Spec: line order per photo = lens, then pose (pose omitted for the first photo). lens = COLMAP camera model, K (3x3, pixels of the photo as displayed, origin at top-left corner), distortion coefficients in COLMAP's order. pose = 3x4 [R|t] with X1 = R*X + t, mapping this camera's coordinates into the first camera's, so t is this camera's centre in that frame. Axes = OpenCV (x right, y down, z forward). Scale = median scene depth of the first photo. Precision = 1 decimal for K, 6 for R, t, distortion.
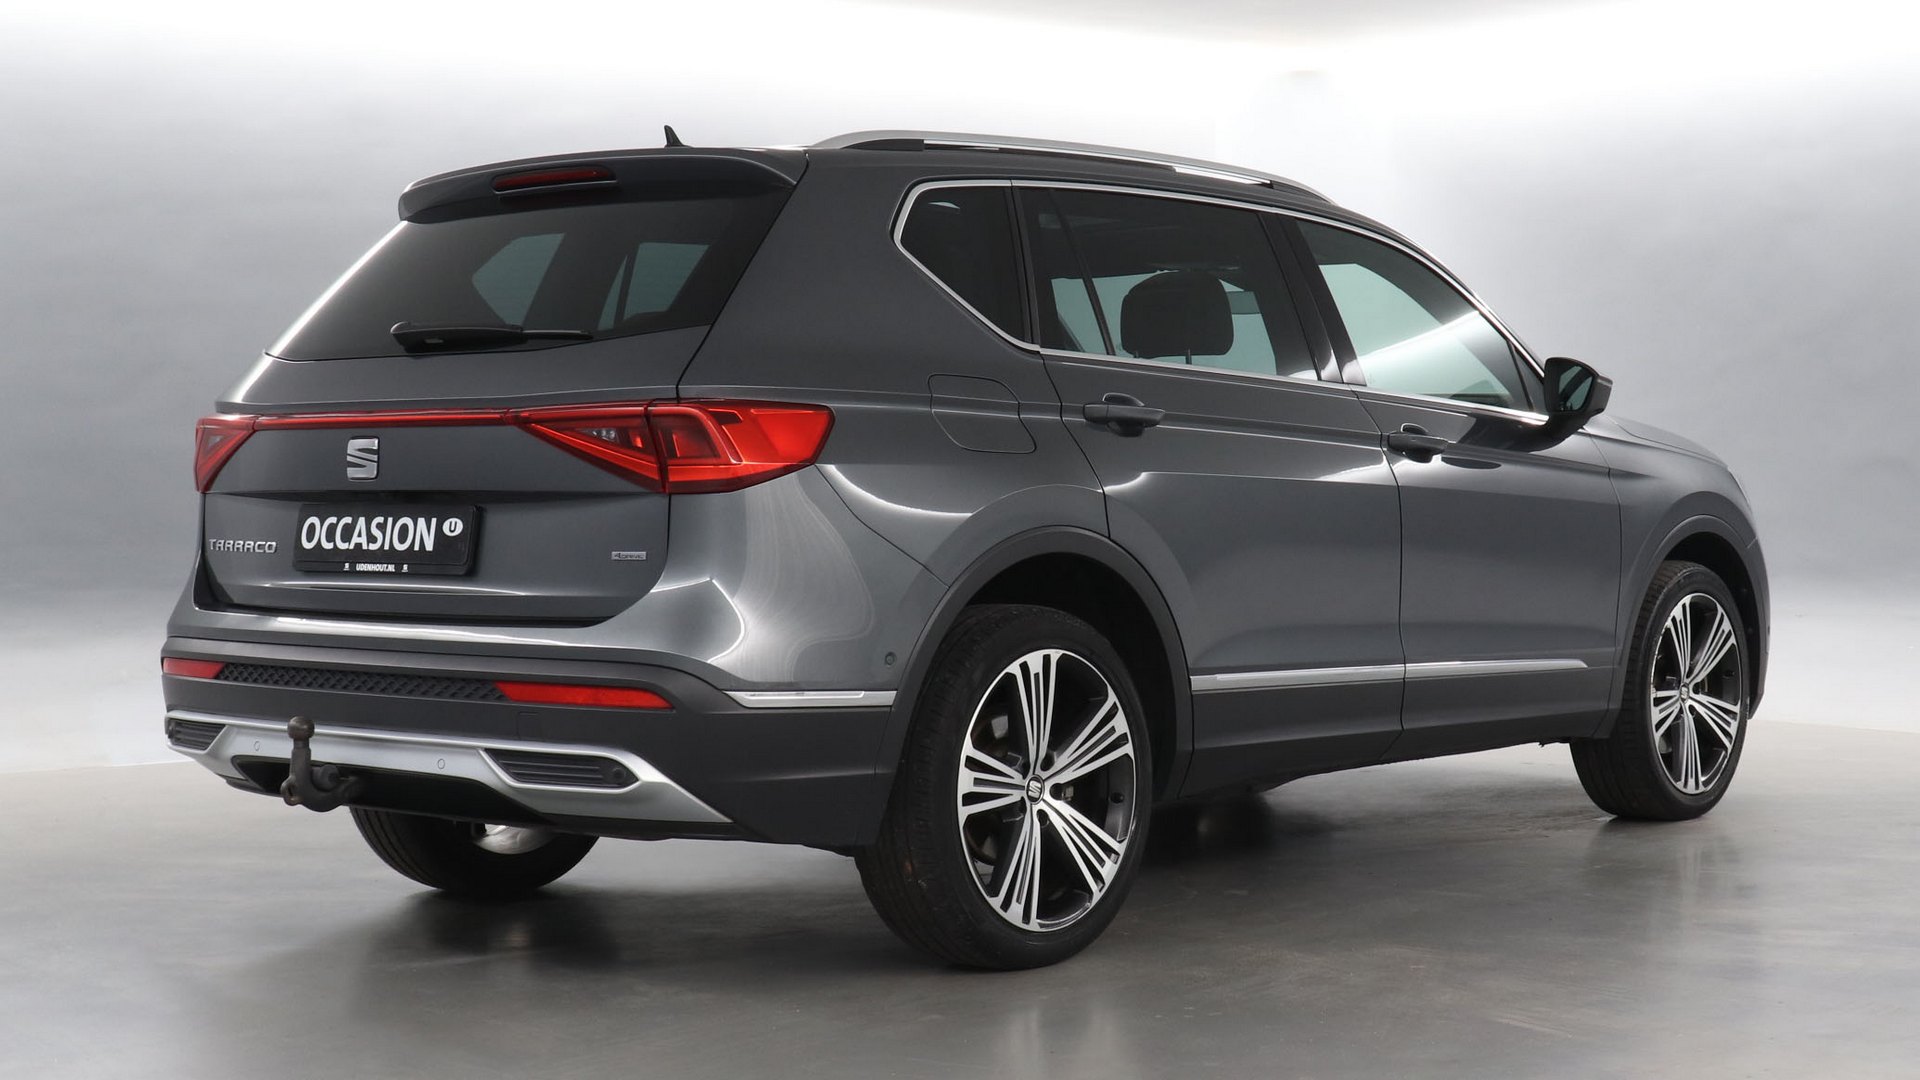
lens RADIAL K [[2854.0, 0, 932.9], [0, 2854.0, 538.7], [0, 0, 1]] dist [0.004624, 0.000705]
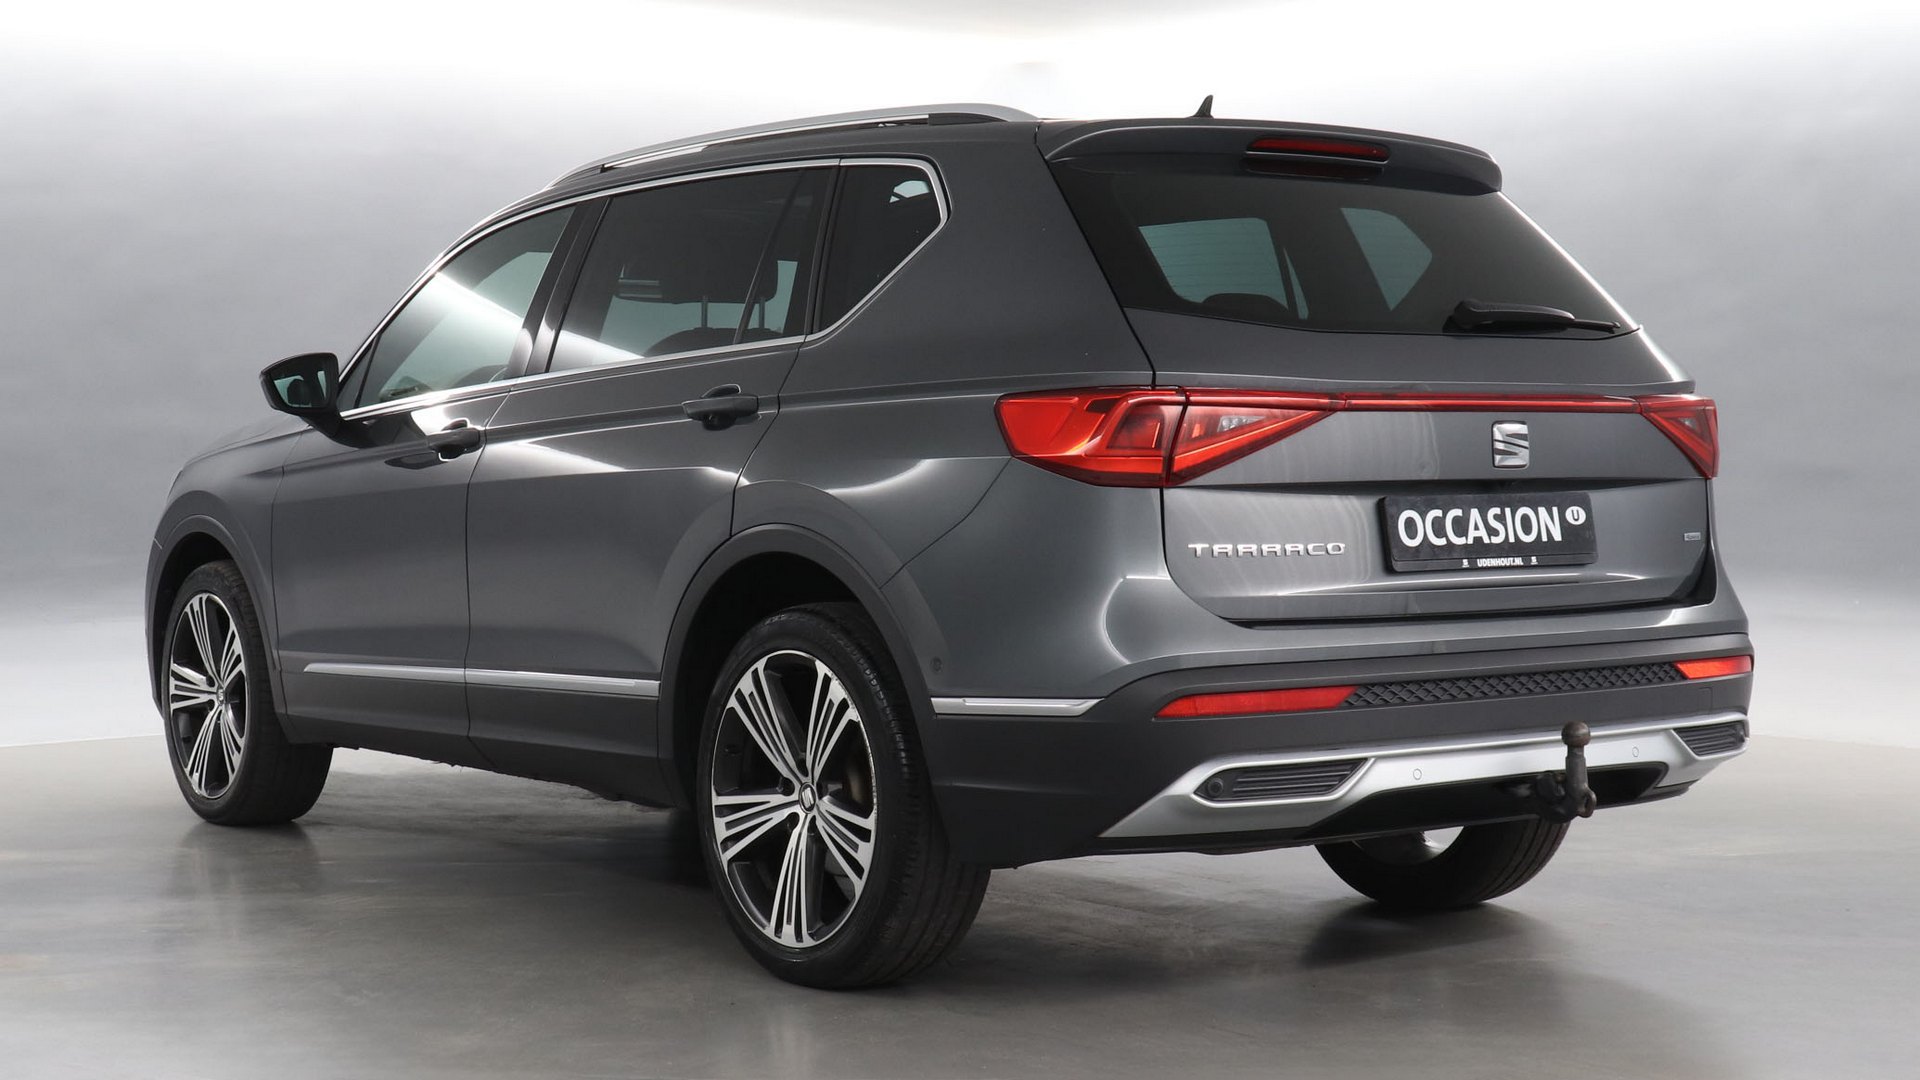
lens RADIAL K [[2854.0, 0, 932.9], [0, 2854.0, 538.7], [0, 0, 1]] dist [0.004624, 0.000705]
pose [[0.215549, -0.024065, 0.976196, -1.146348], [0.027827, 0.999442, 0.018494, -0.019919], [-0.976096, 0.023178, 0.216098, 0.979894]]
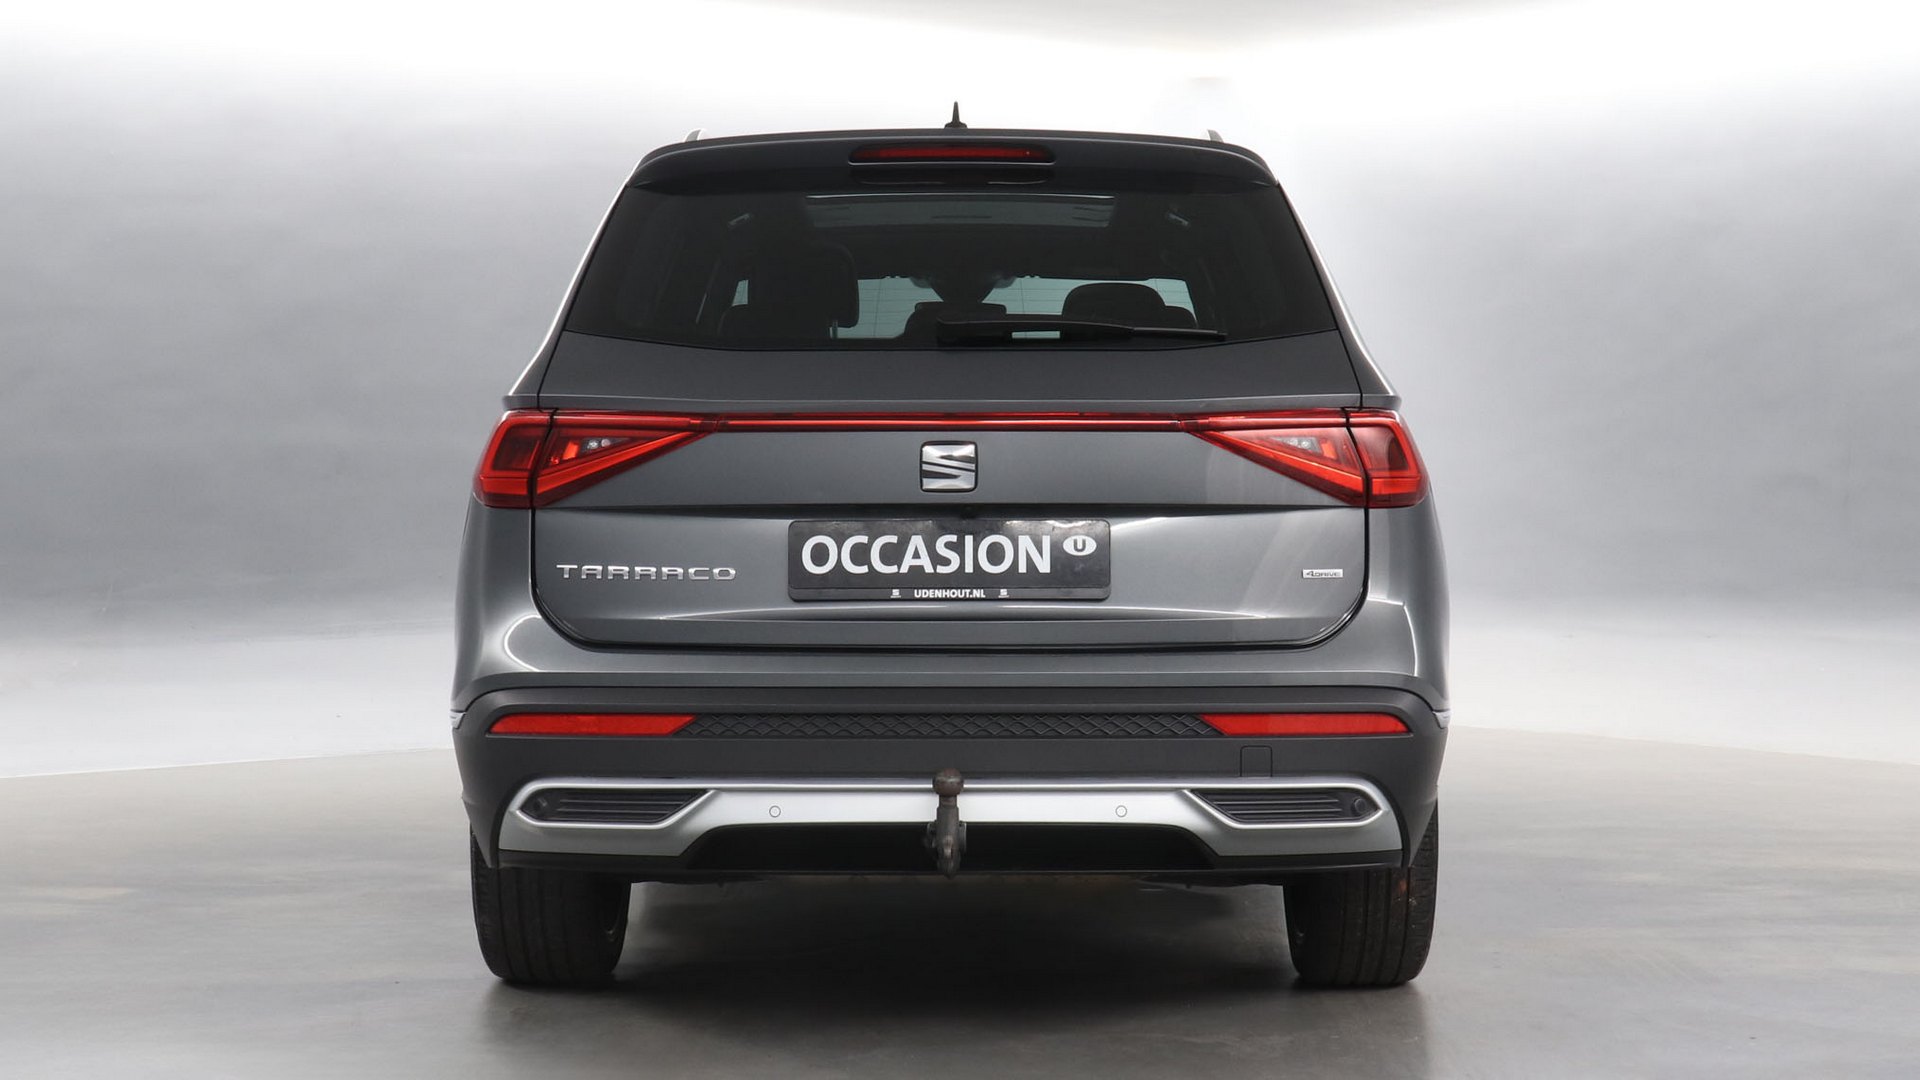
lens RADIAL K [[2854.0, 0, 932.9], [0, 2854.0, 538.7], [0, 0, 1]] dist [0.004624, 0.000705]
pose [[0.765224, -0.006734, 0.643729, -0.755958], [0.012229, 0.999917, -0.004077, -0.003027], [-0.643648, 0.010992, 0.765243, 0.341883]]
